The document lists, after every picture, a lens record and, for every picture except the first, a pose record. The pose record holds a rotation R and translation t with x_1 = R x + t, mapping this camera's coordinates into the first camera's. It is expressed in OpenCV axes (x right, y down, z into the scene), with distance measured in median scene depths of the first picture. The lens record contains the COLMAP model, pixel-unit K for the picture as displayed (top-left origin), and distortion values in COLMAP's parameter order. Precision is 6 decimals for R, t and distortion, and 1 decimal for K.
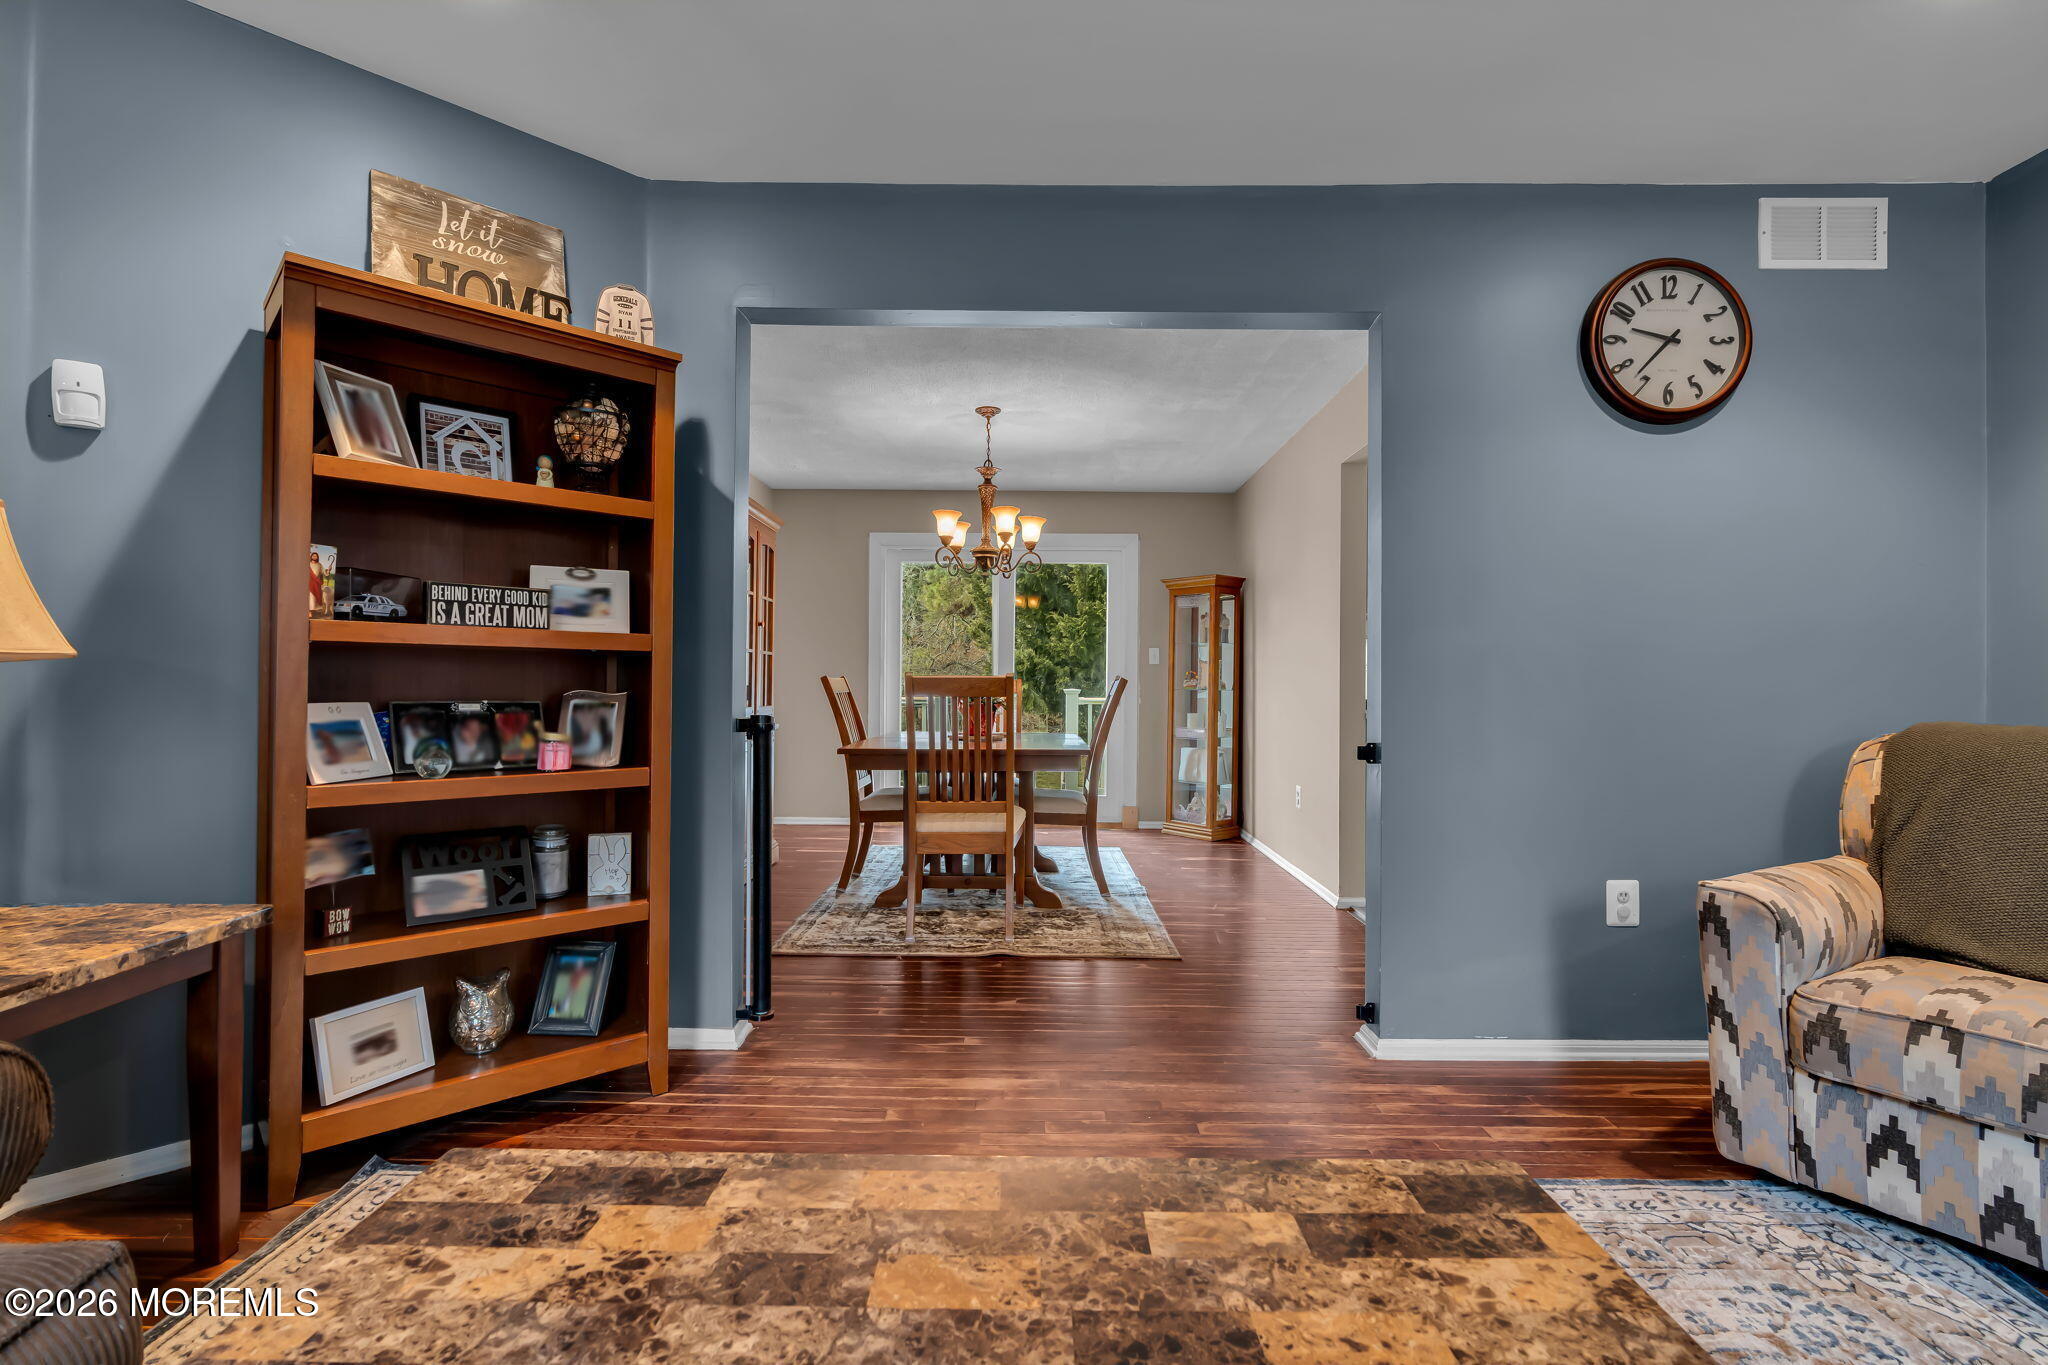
lens RADIAL K [[934.7, 0, 1031.0], [0, 934.7, 681.3], [0, 0, 1]] dist [-0.010371, 0.003483]
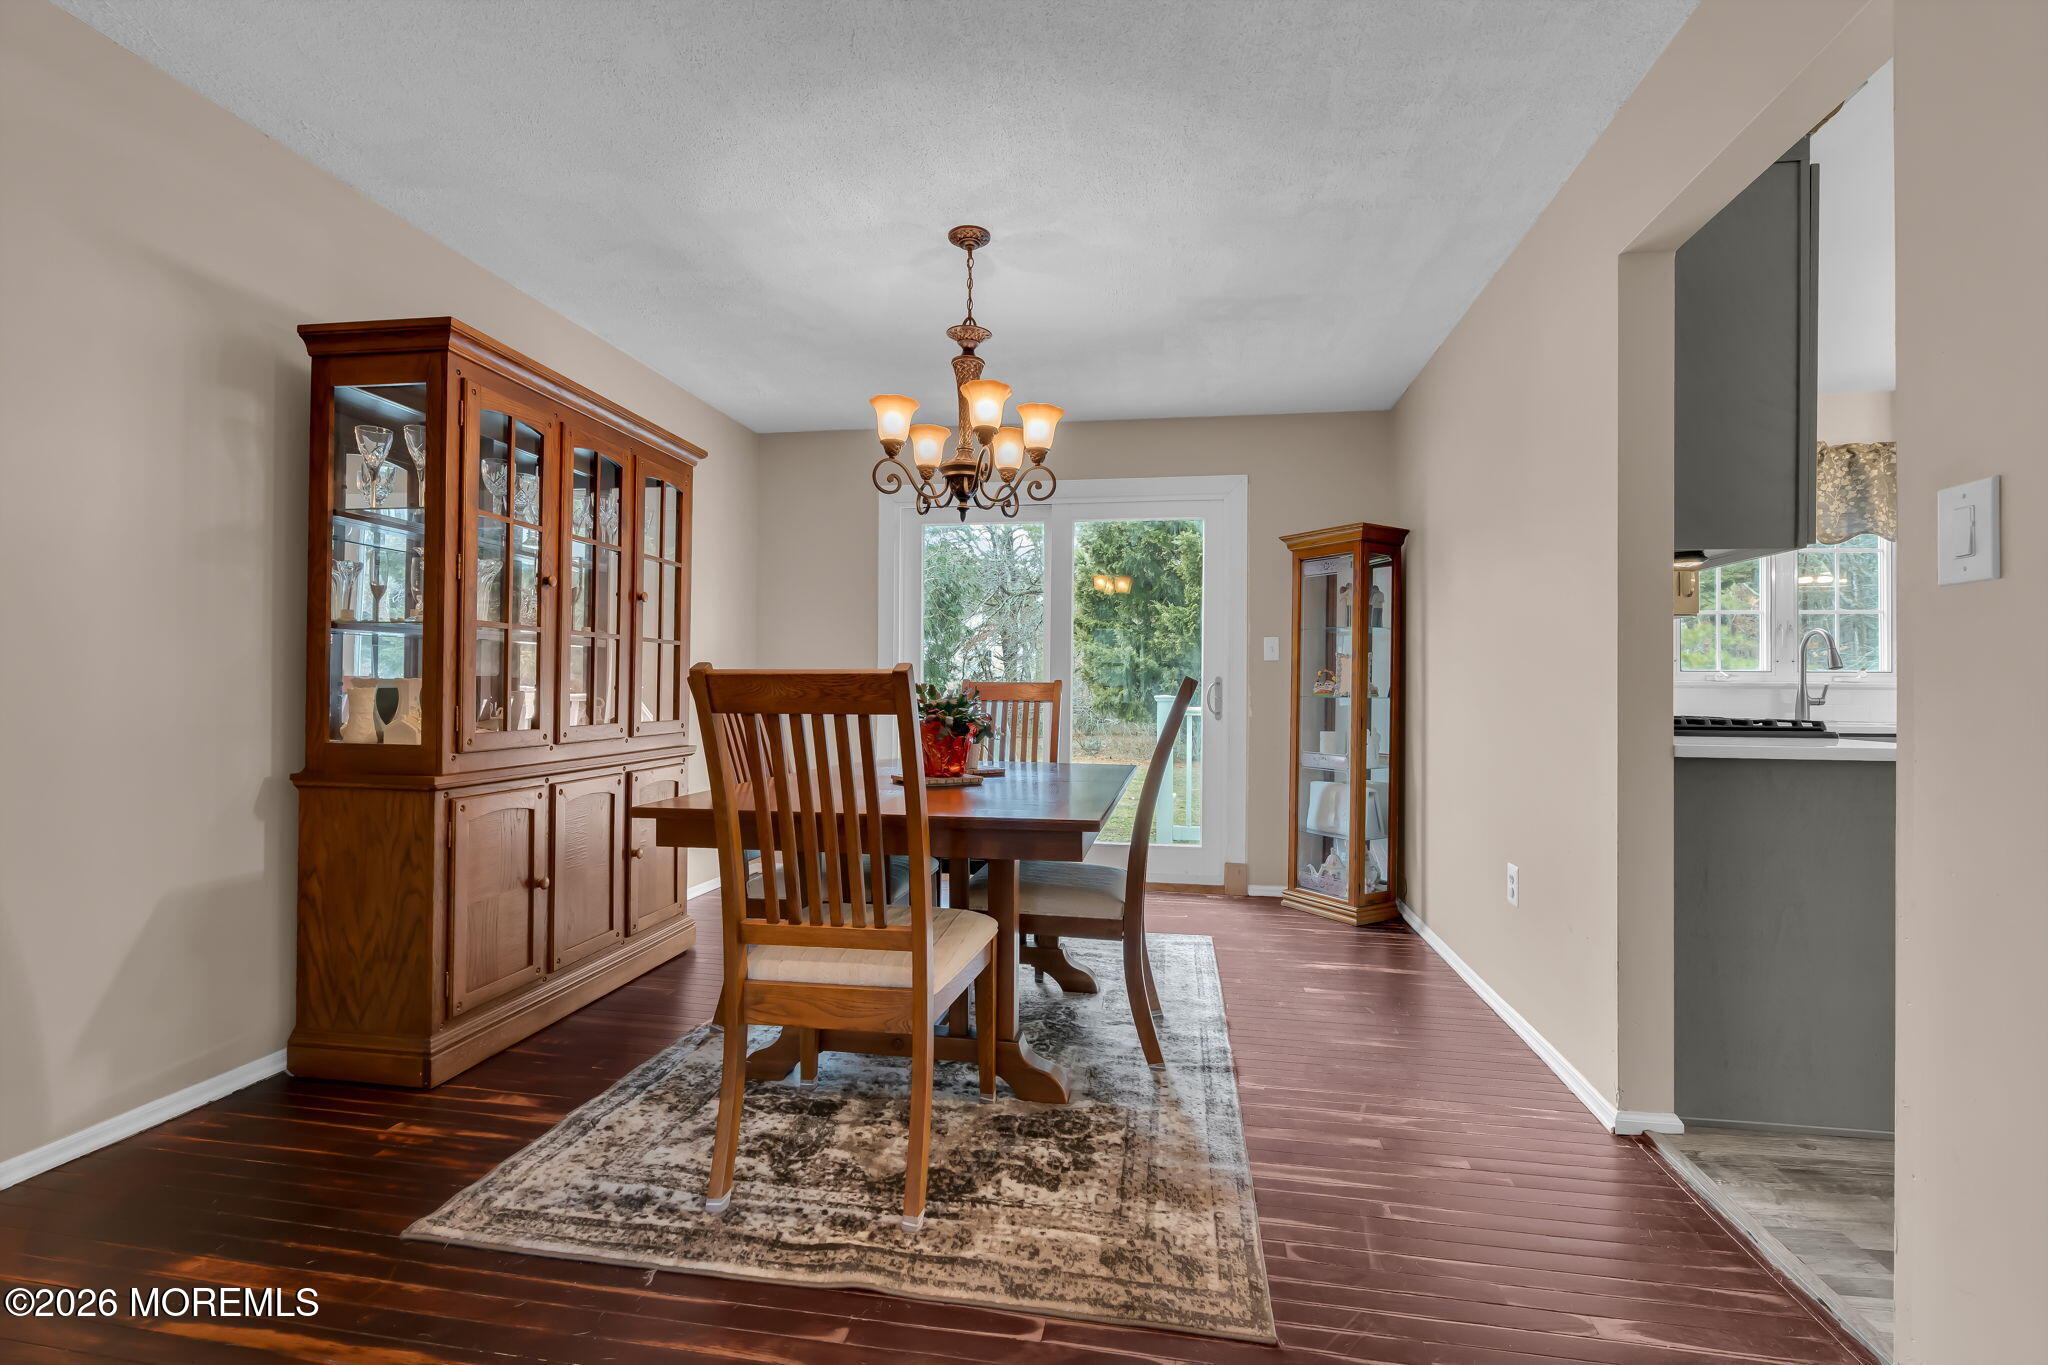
lens RADIAL K [[917.5, 0, 1030.1], [0, 917.5, 681.8], [0, 0, 1]] dist [-0.011332, 0.003909]
pose [[0.988157, -0.000481, -0.153445, 0.062736], [-0.000326, 0.999986, -0.005235, 0.001583], [0.153445, 0.005223, 0.988143, 0.315117]]
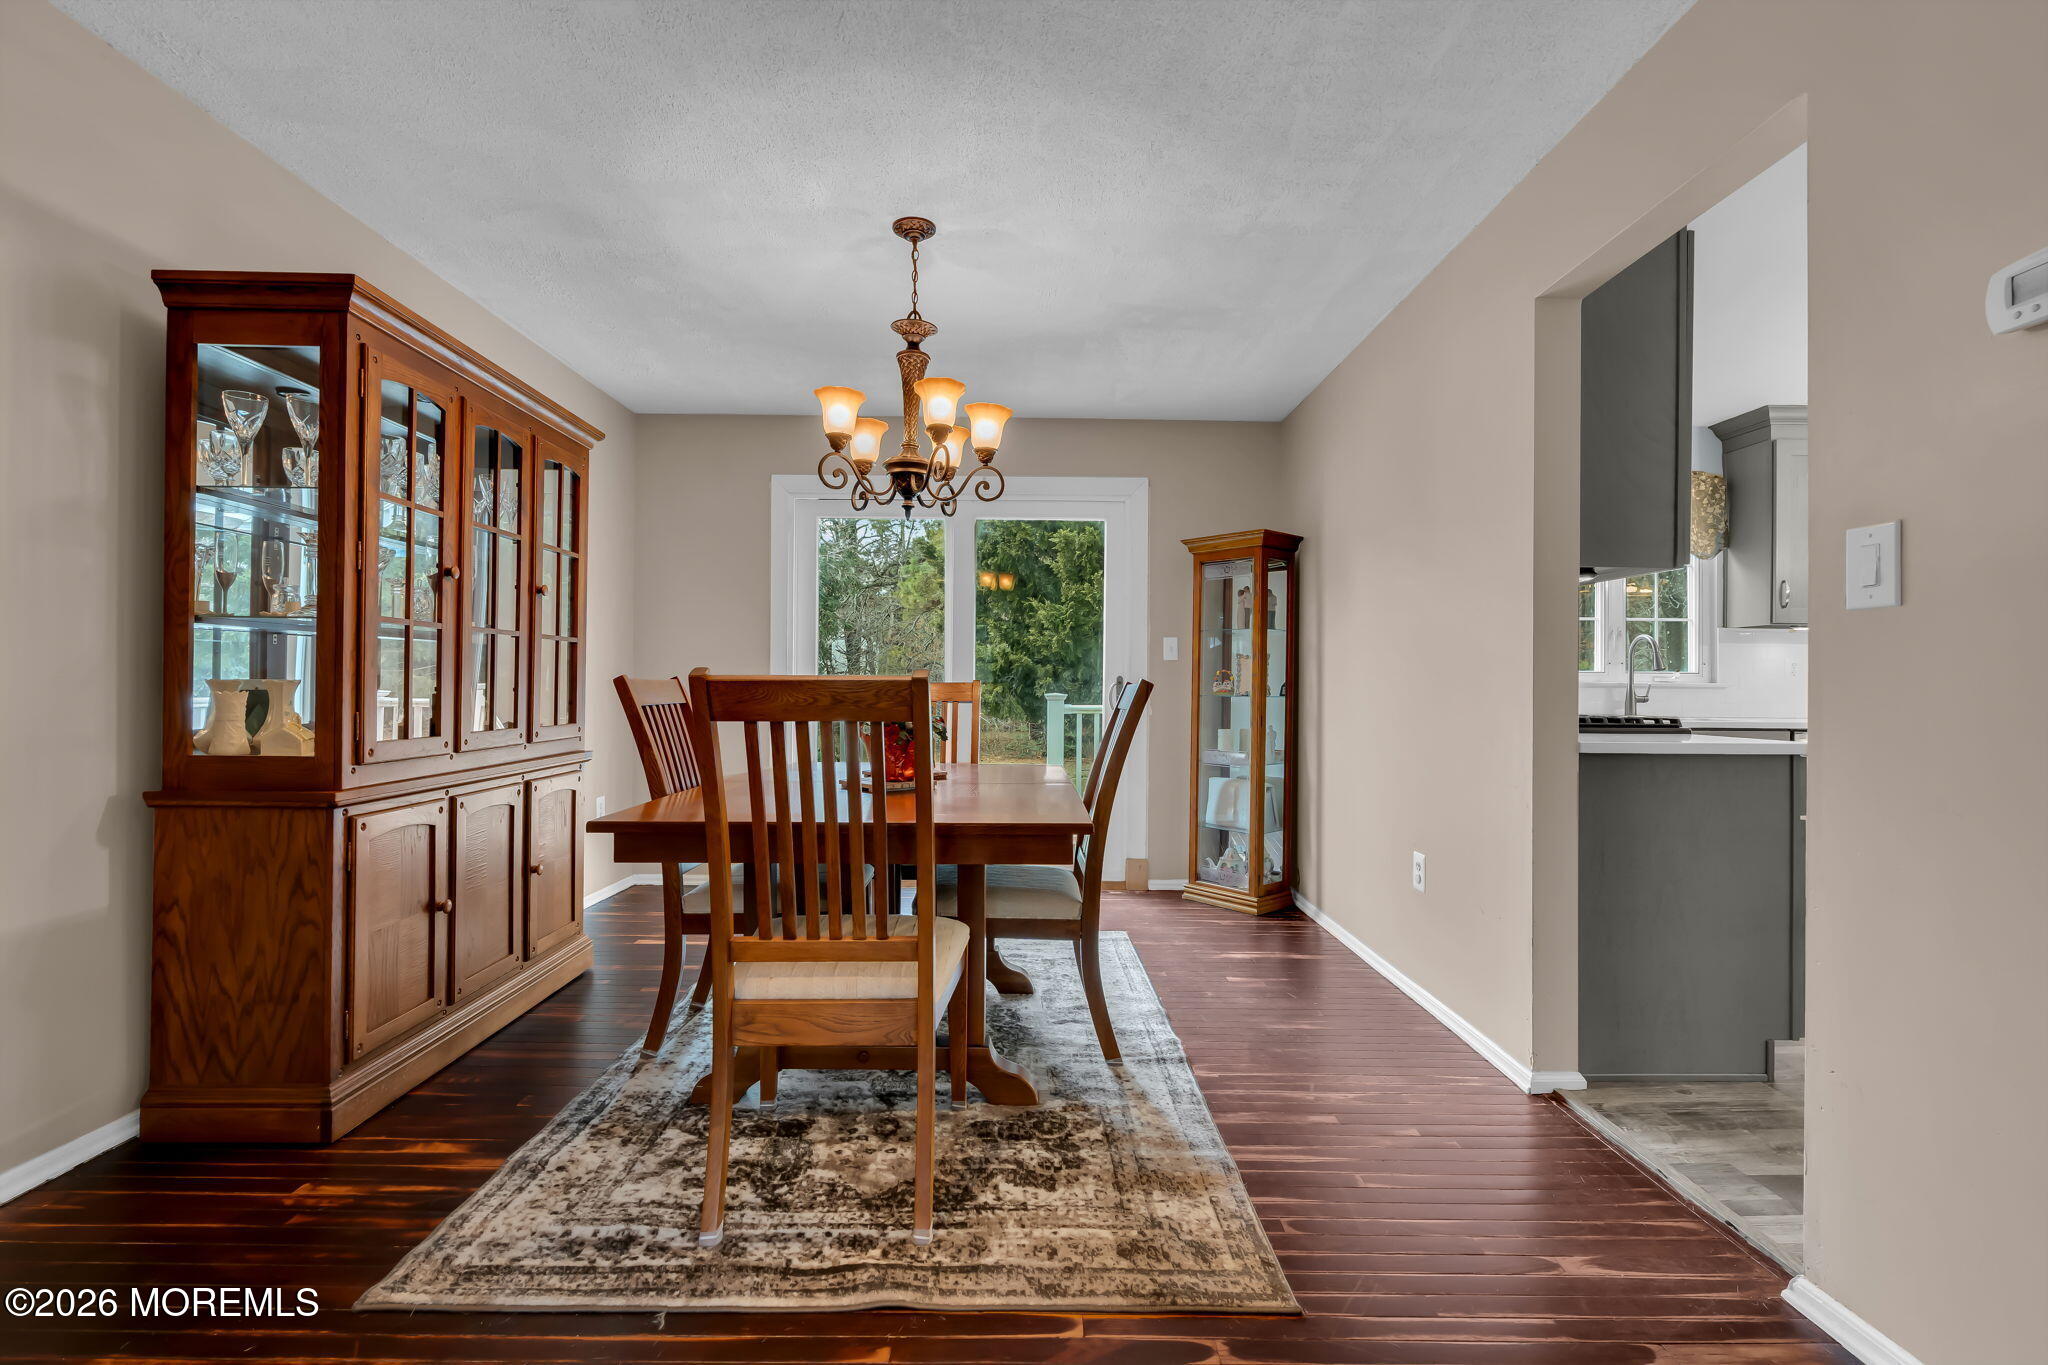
lens RADIAL K [[934.7, 0, 1031.0], [0, 934.7, 681.3], [0, 0, 1]] dist [-0.010371, 0.003483]
pose [[0.999838, 0.000711, 0.017958, 0.013174], [-0.000705, 1.000000, -0.000313, -0.001746], [-0.017958, 0.000300, 0.999839, 0.305071]]
